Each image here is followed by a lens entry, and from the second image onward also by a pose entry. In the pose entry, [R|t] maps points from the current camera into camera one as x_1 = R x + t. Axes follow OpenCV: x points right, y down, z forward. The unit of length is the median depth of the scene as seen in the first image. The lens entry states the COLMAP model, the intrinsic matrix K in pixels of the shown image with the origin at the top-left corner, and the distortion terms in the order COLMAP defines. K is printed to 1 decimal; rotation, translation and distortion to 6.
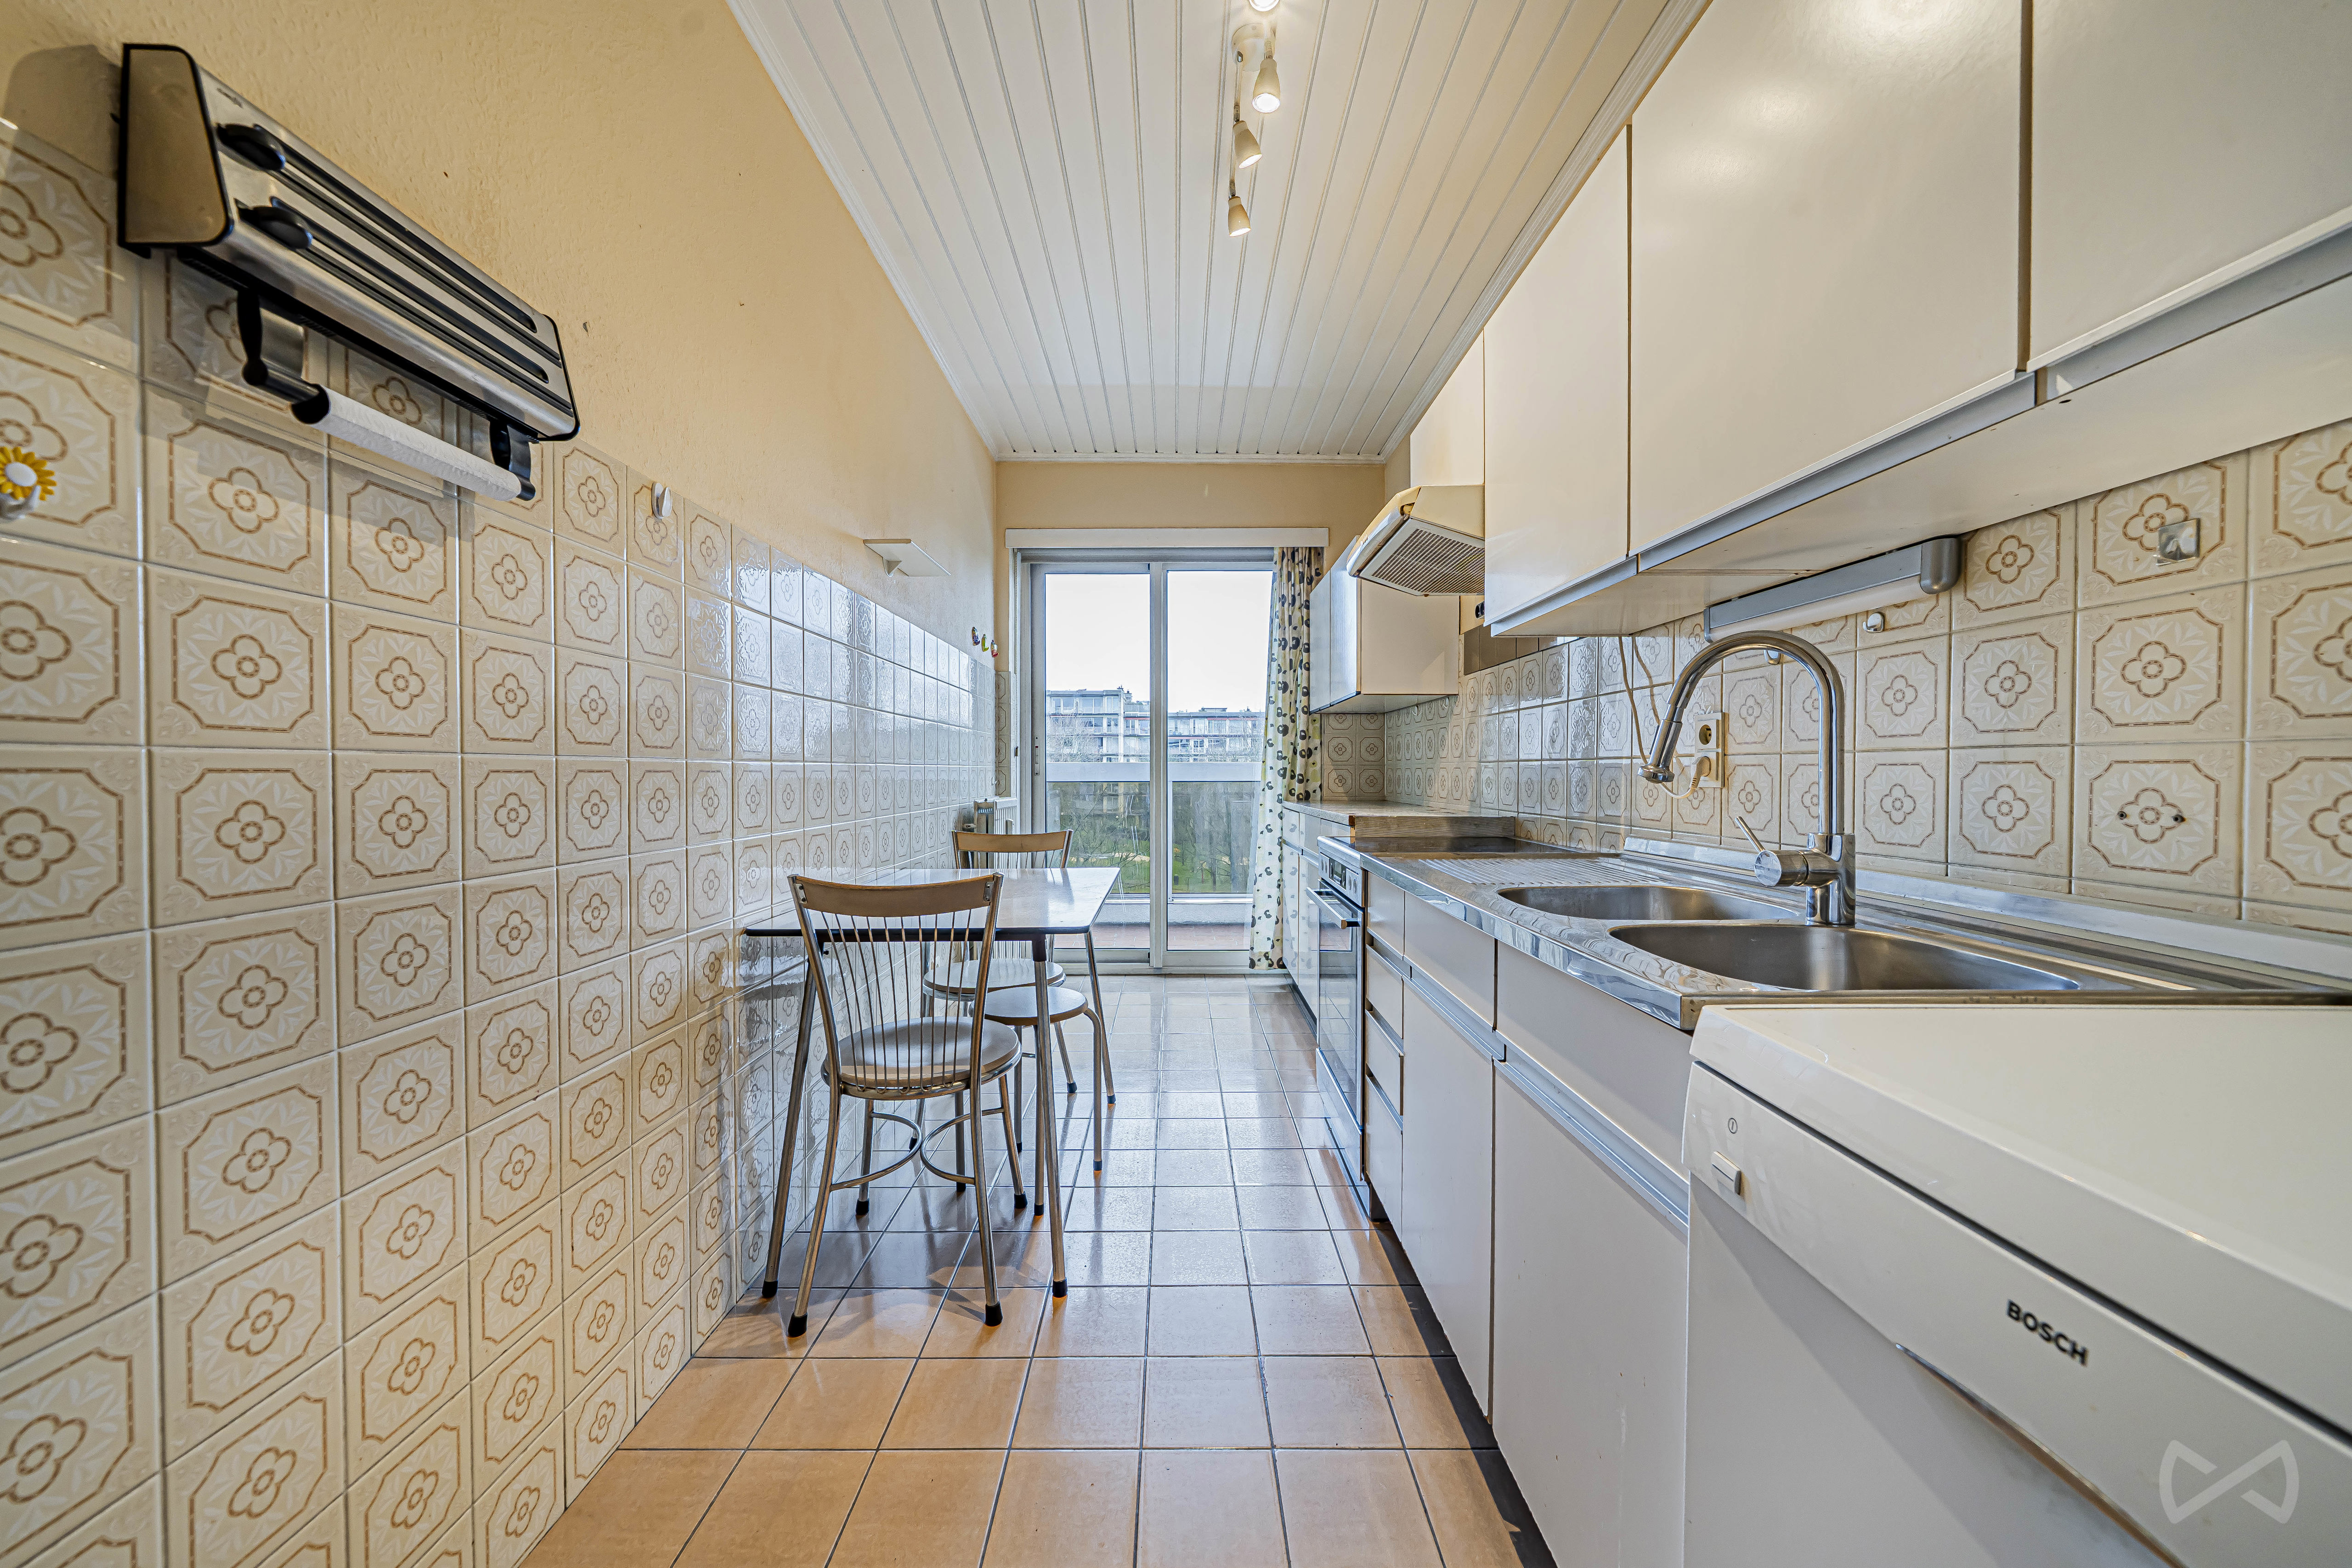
lens RADIAL K [[832.4, 0, 1173.7], [0, 832.4, 783.1], [0, 0, 1]] dist [-0.005908, -0.000235]
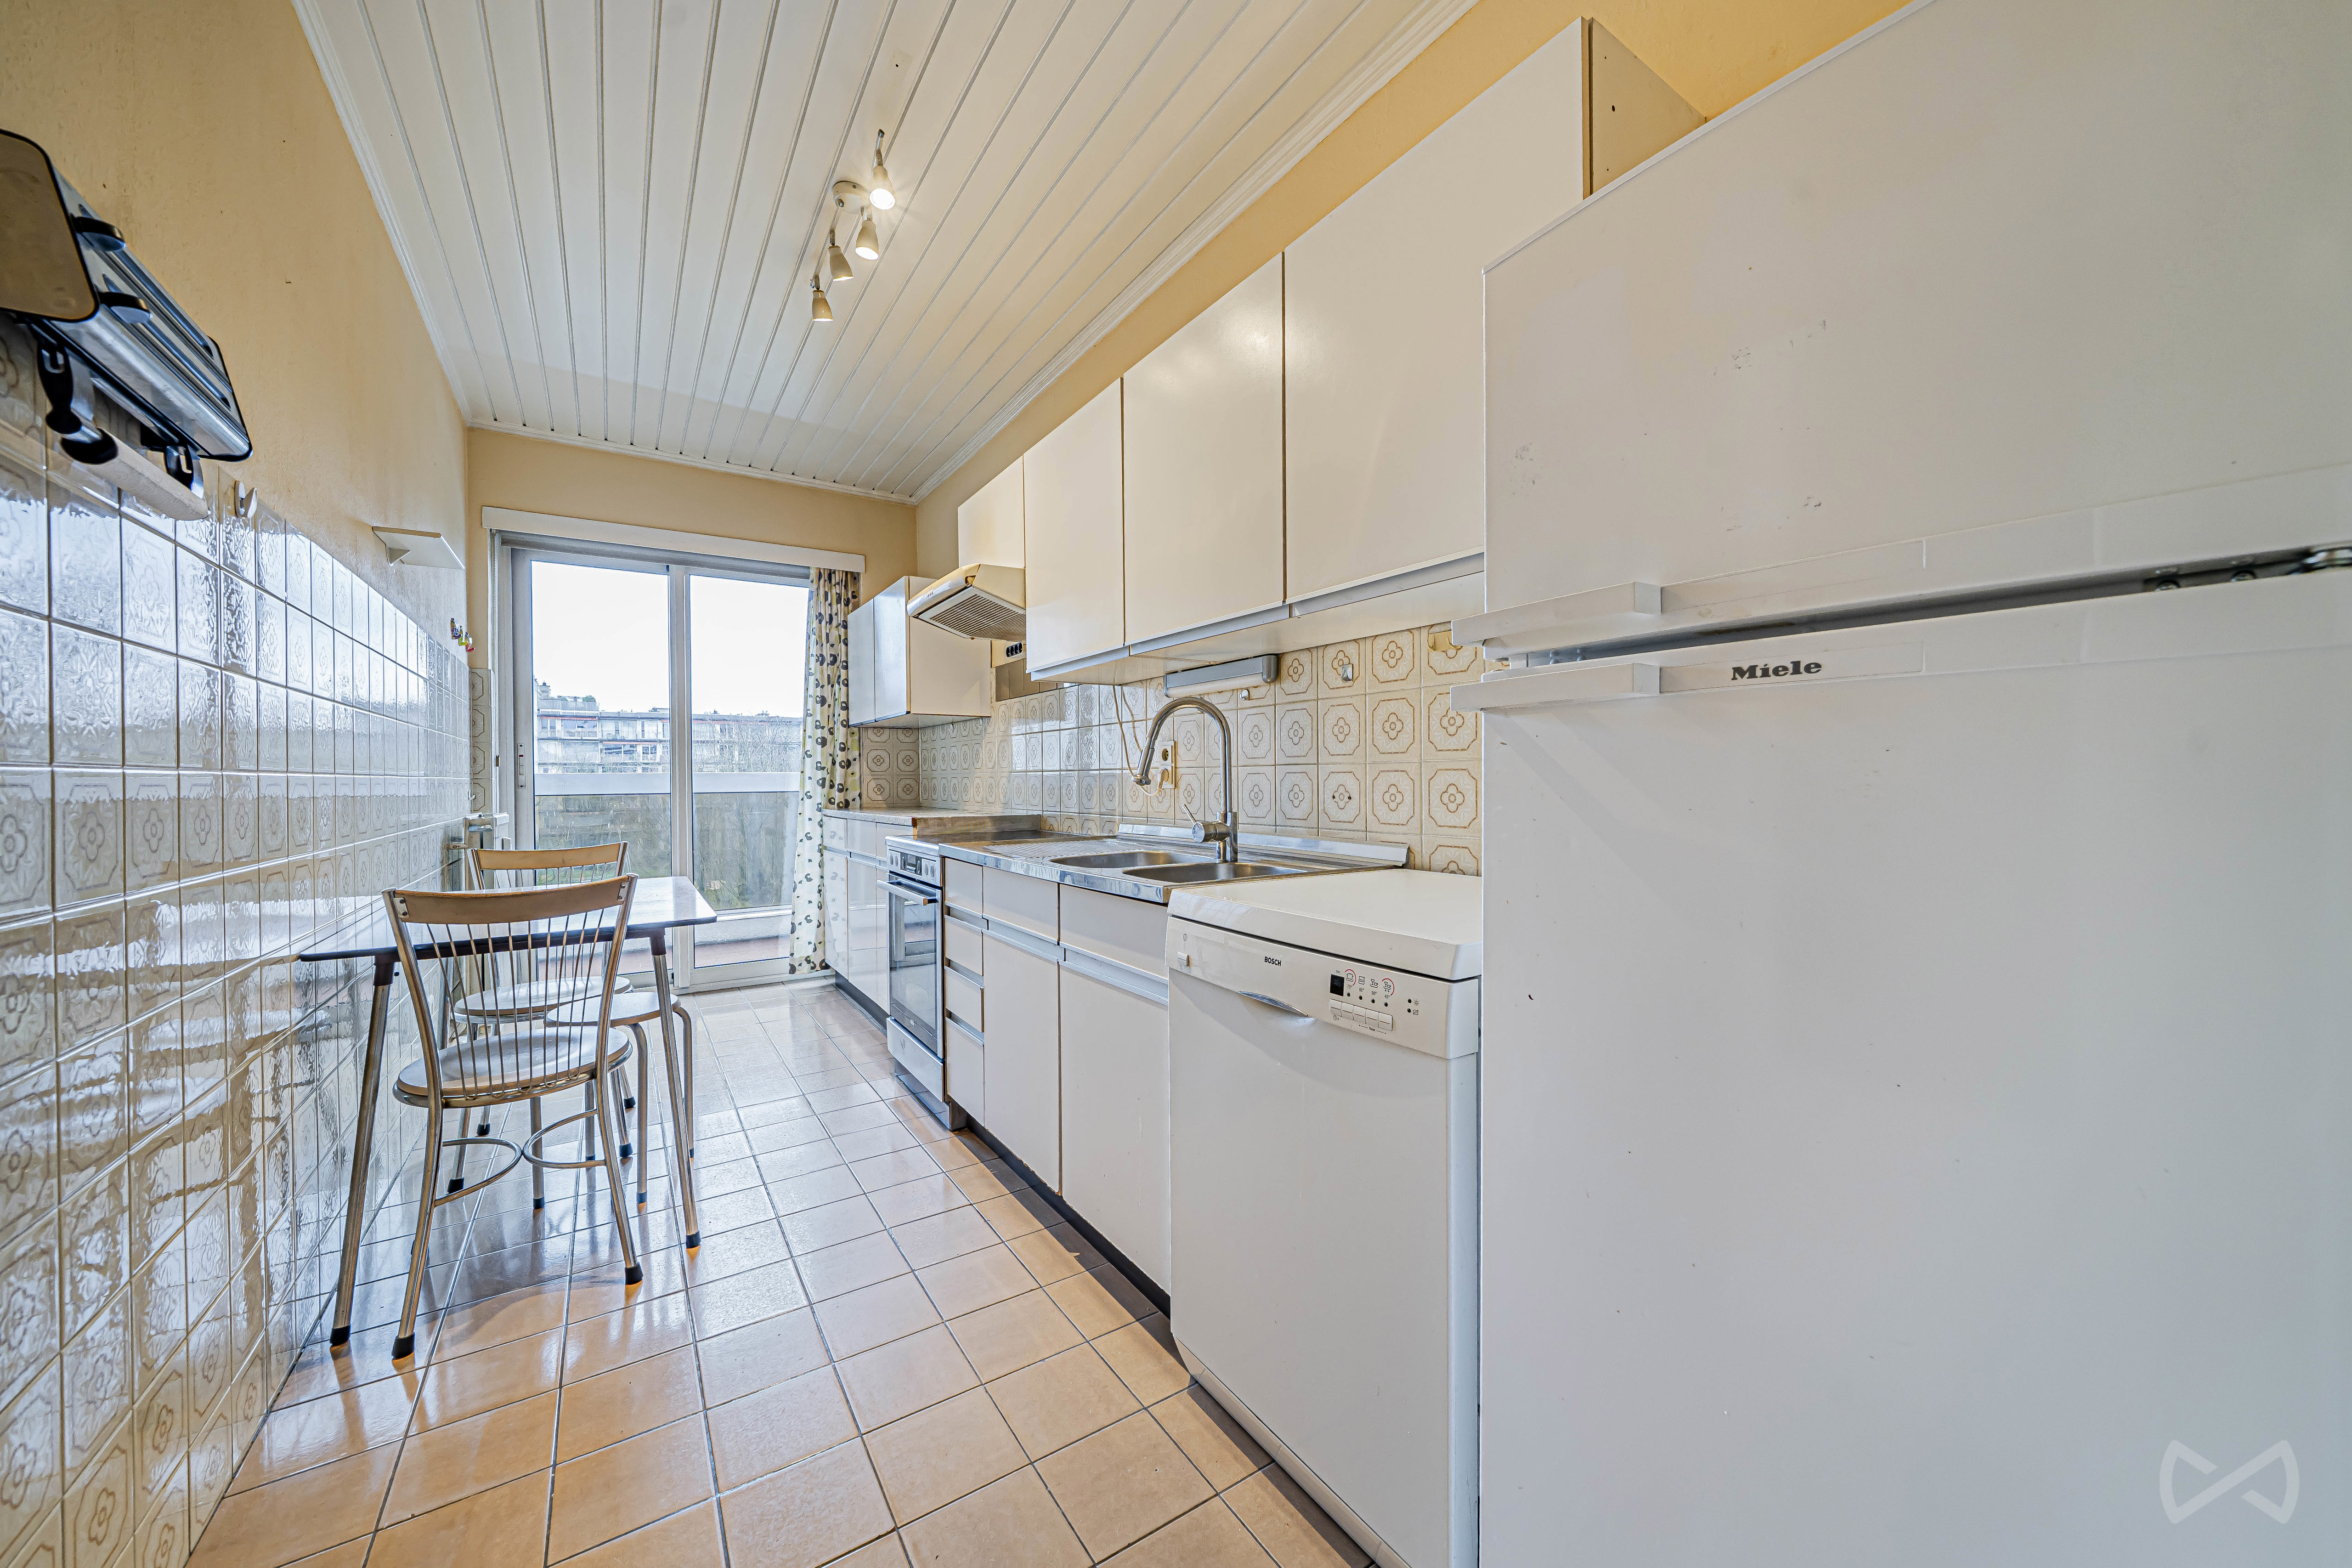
lens RADIAL K [[832.5, 0, 1173.7], [0, 832.5, 783.1], [0, 0, 1]] dist [-0.005908, -0.000235]
pose [[0.832408, -0.010201, 0.554070, -0.189065], [0.016192, 0.999851, -0.005917, 0.004340], [-0.553927, 0.013897, 0.832449, -0.274568]]
